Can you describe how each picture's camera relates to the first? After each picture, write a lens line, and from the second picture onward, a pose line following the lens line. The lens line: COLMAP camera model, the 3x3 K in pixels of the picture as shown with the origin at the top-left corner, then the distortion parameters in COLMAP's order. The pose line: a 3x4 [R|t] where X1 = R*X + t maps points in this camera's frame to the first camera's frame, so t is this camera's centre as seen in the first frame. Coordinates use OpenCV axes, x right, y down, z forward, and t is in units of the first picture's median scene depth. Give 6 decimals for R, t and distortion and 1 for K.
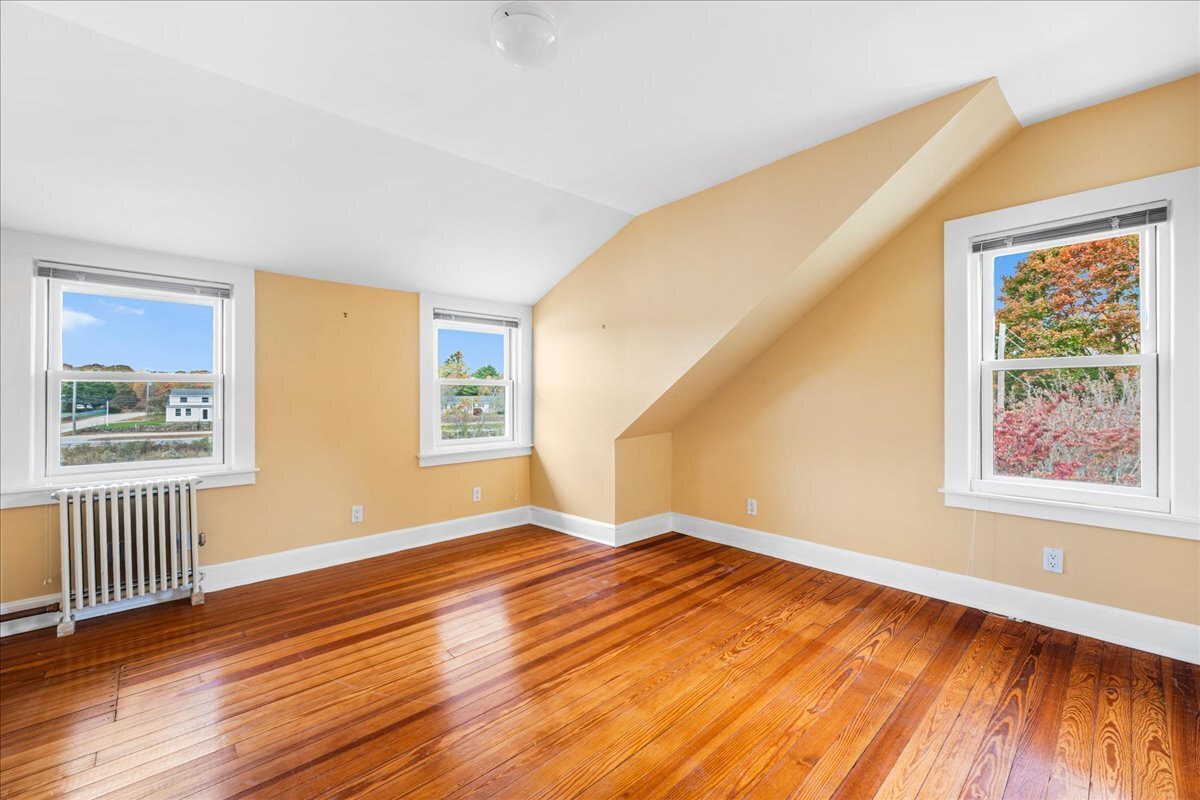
lens RADIAL K [[489.2, 0, 600.0], [0, 489.2, 400.0], [0, 0, 1]] dist [-0.003296, -0.000118]
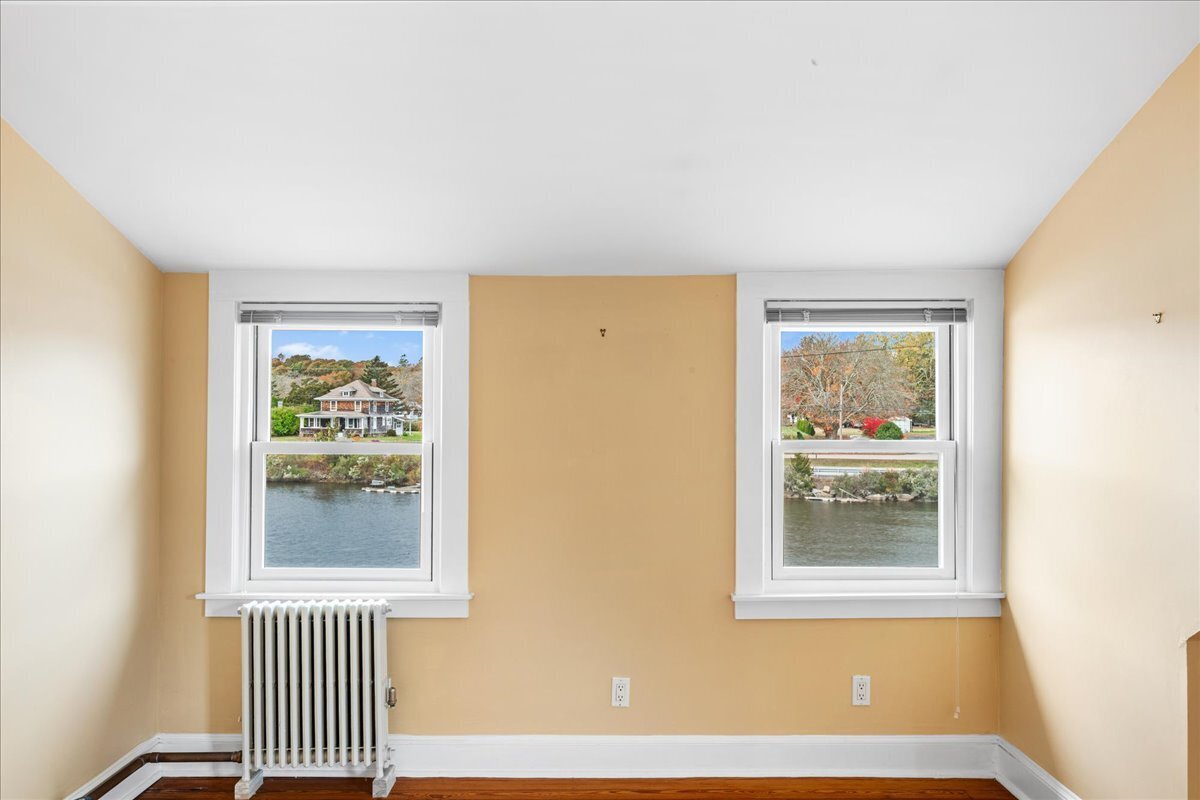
lens RADIAL K [[872.8, 0, 600.0], [0, 872.8, 400.0], [0, 0, 1]] dist [-0.013329, -0.005512]
pose [[0.727714, -0.000568, -0.685881, 0.158479], [-0.006216, 0.999953, -0.007423, -0.087871], [0.685853, 0.009665, 0.727676, 0.268611]]
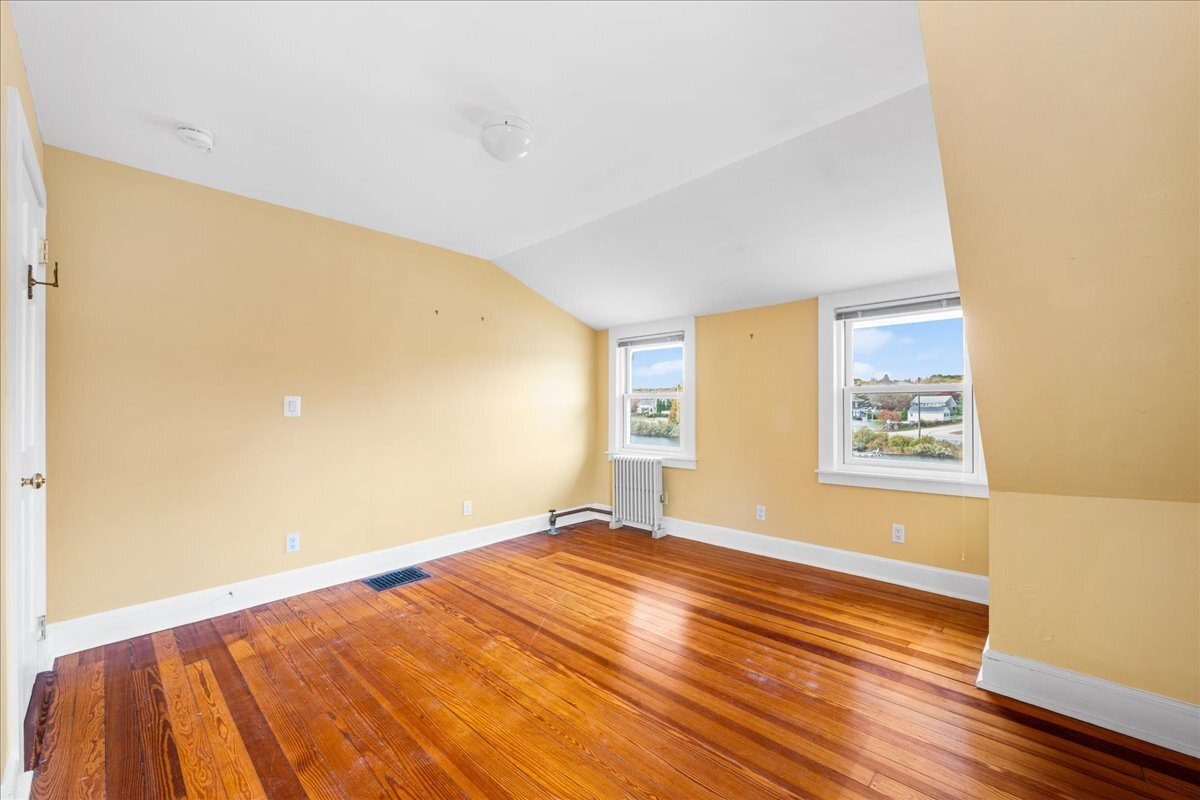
lens RADIAL K [[469.8, 0, 597.5], [0, 469.8, 403.5], [0, 0, 1]] dist [-0.000716, -0.000169]
pose [[0.062610, -0.001168, -0.998037, 0.544761], [-0.000534, 0.999999, -0.001204, -0.014106], [0.998038, 0.000608, 0.062609, 0.562995]]
